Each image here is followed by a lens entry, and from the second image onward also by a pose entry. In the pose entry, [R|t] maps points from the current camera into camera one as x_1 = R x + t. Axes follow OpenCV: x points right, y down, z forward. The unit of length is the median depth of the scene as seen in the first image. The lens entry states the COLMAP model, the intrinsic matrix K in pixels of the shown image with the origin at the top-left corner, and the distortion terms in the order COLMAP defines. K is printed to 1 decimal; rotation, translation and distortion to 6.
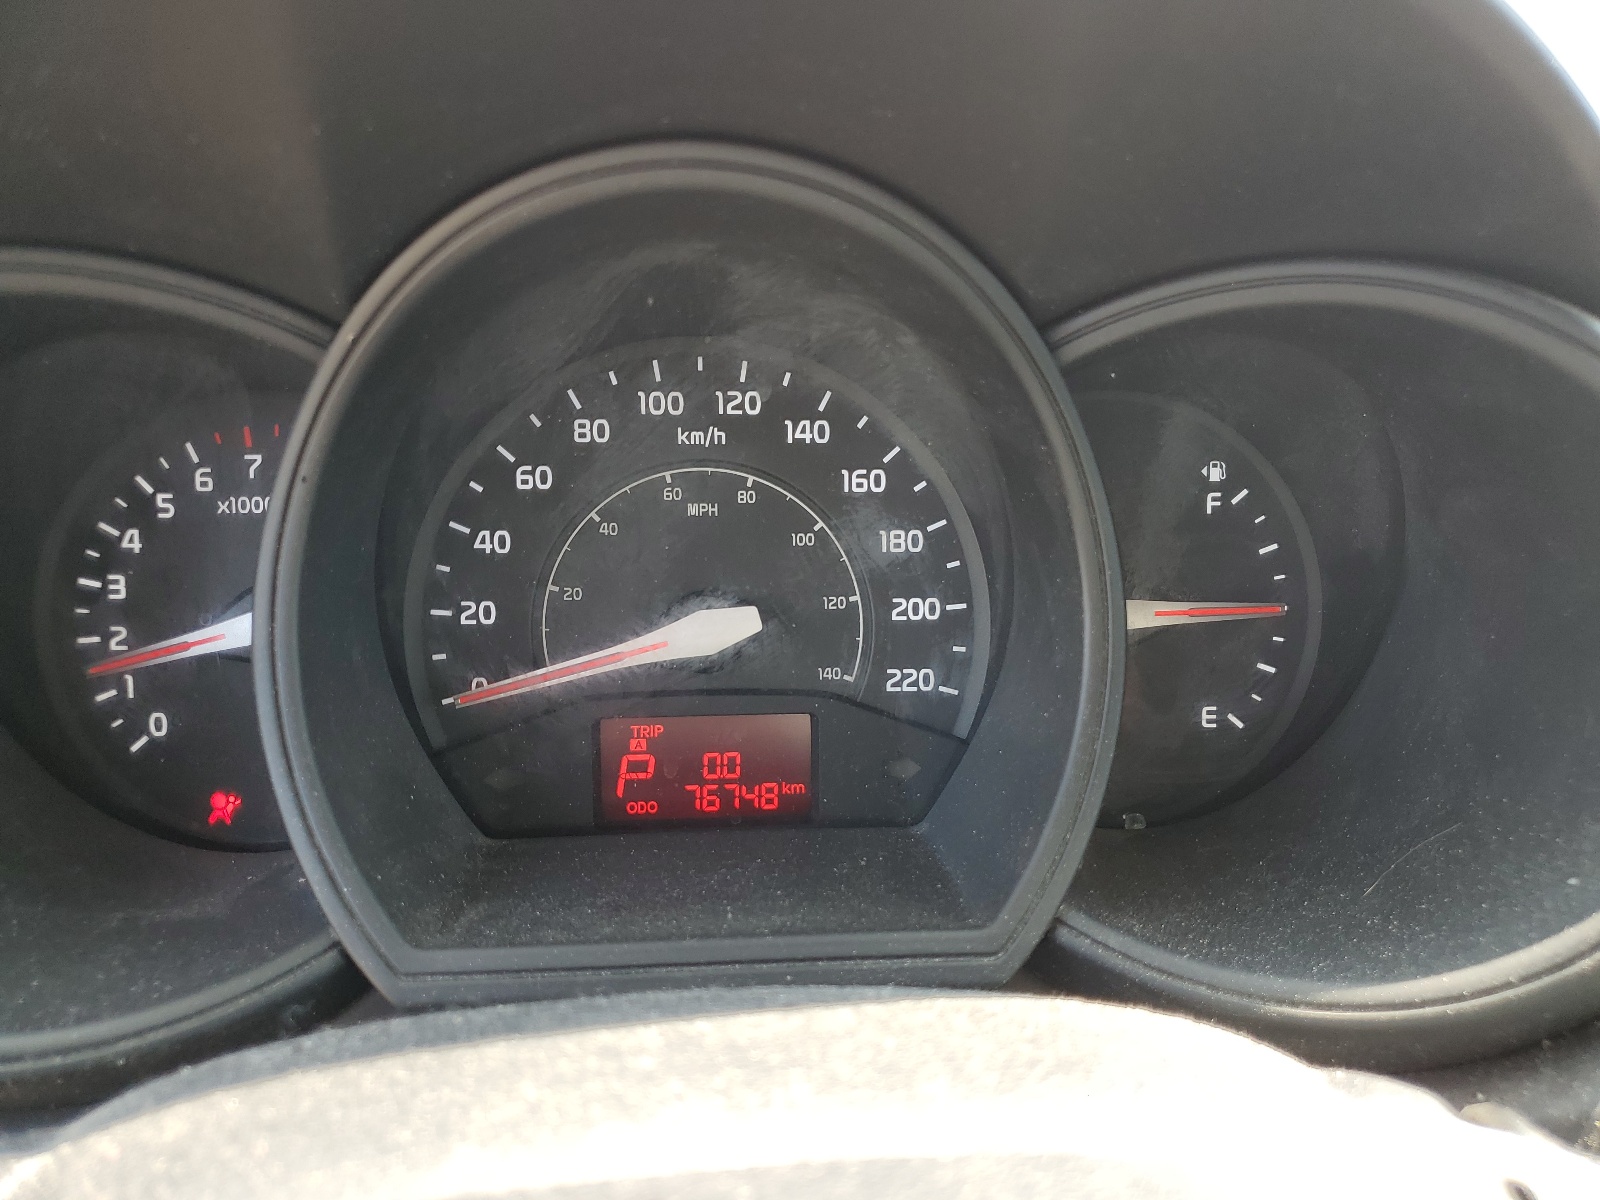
lens RADIAL K [[1204.2, 0, 803.3], [0, 1204.2, 598.3], [0, 0, 1]] dist [0.005127, -0.003509]
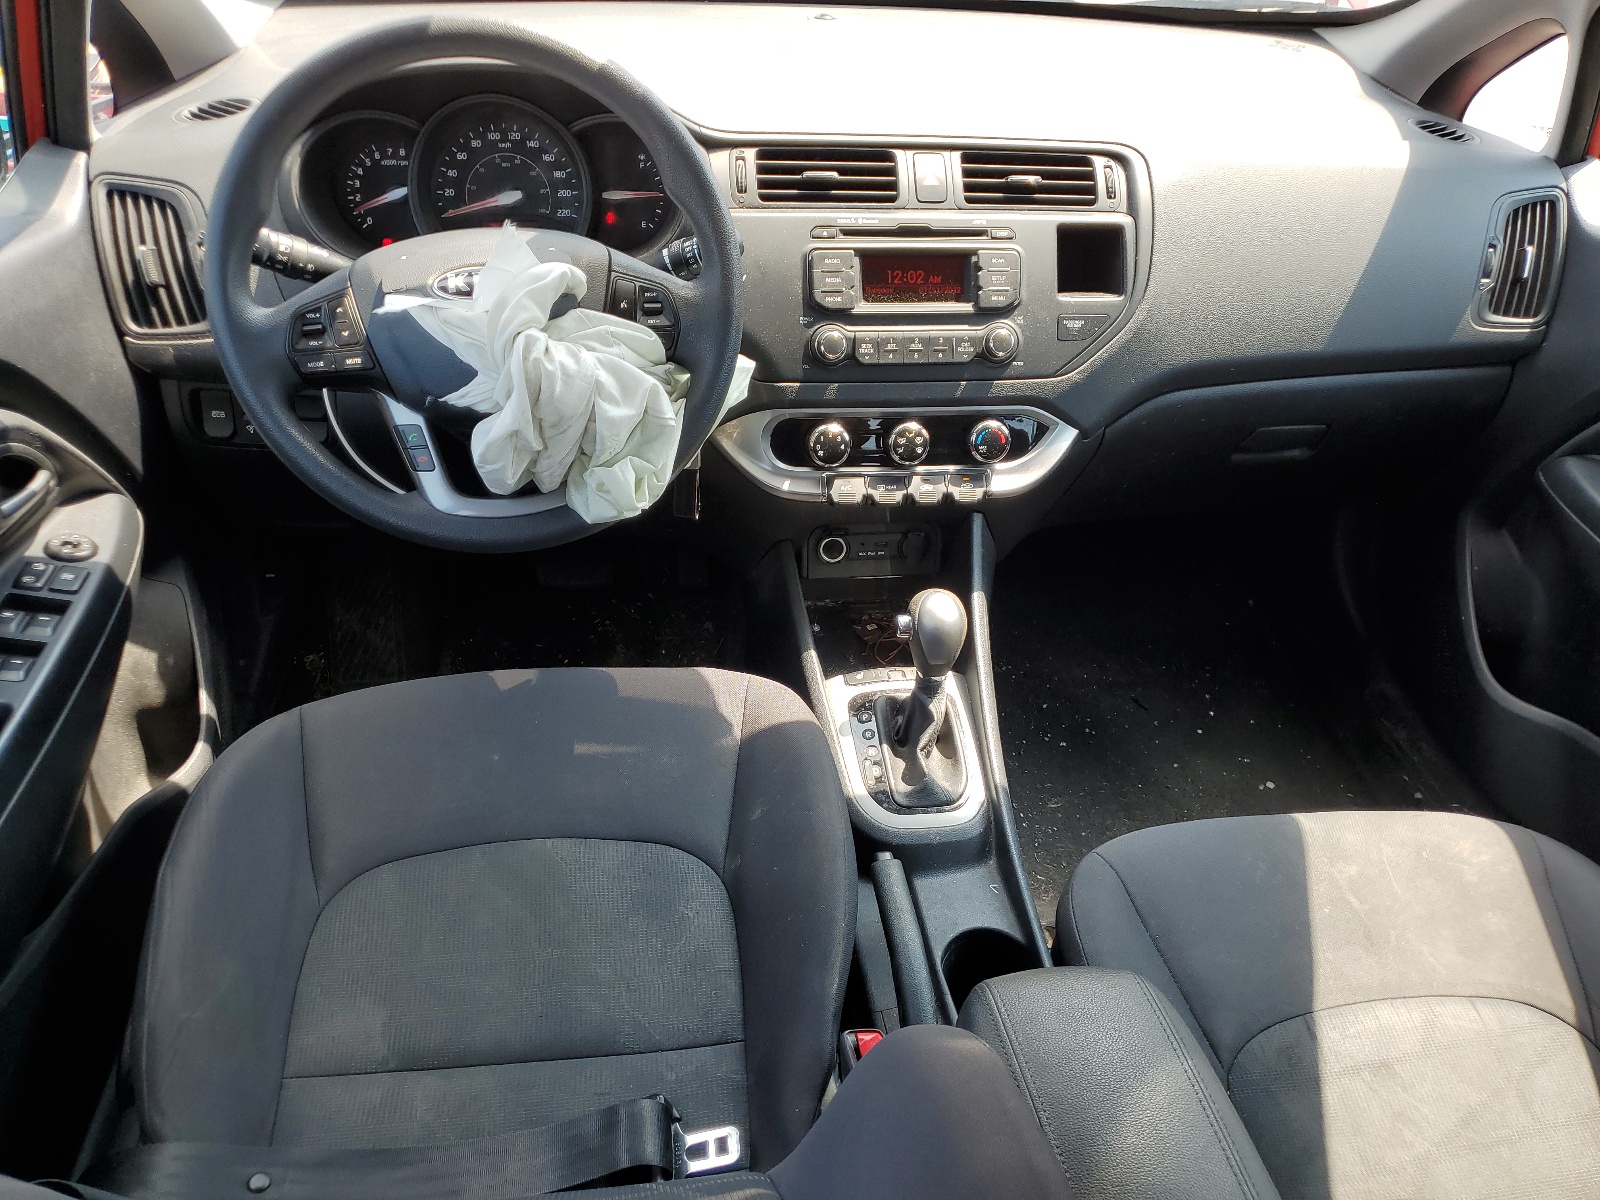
lens RADIAL K [[1204.2, 0, 794.1], [0, 1204.2, 605.8], [0, 0, 1]] dist [0.005127, -0.003509]
pose [[0.997359, -0.013348, 0.071388, 0.553385], [-0.005150, 0.967492, 0.252848, 0.318674], [-0.072442, -0.252548, 0.964869, -3.224910]]
